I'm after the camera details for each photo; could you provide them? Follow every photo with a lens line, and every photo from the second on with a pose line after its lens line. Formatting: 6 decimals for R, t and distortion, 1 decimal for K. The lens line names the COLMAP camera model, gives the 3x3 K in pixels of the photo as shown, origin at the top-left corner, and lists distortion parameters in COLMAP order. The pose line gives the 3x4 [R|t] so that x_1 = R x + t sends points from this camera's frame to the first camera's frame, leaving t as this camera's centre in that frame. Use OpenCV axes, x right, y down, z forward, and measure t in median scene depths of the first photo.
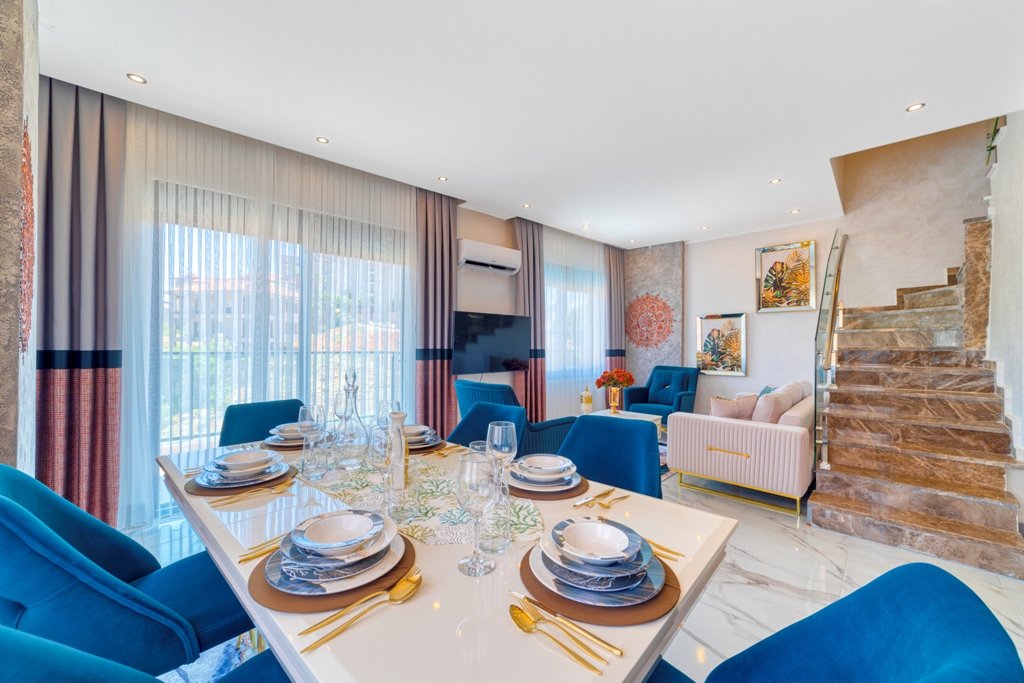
lens RADIAL K [[403.4, 0, 512.0], [0, 403.4, 341.5], [0, 0, 1]] dist [-0.000003, 0.000013]
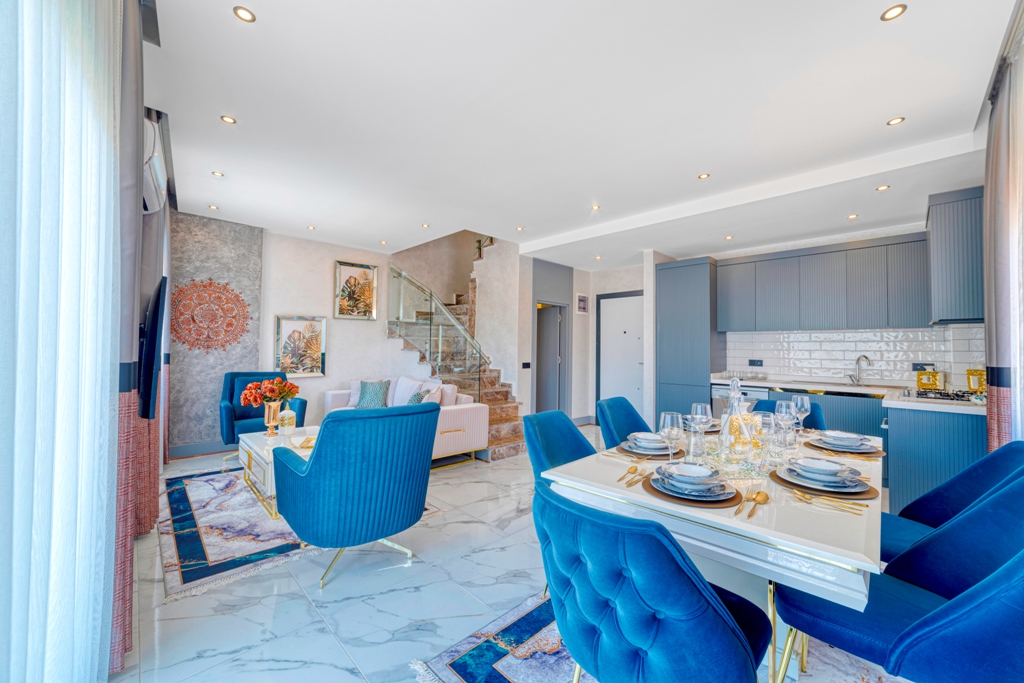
lens RADIAL K [[403.4, 0, 512.0], [0, 403.4, 341.5], [0, 0, 1]] dist [-0.000003, 0.000013]
pose [[0.045052, 0.010712, 0.998927, -0.449665], [-0.020222, 0.999747, -0.009808, -0.005559], [-0.998780, -0.019759, 0.045258, 0.440013]]
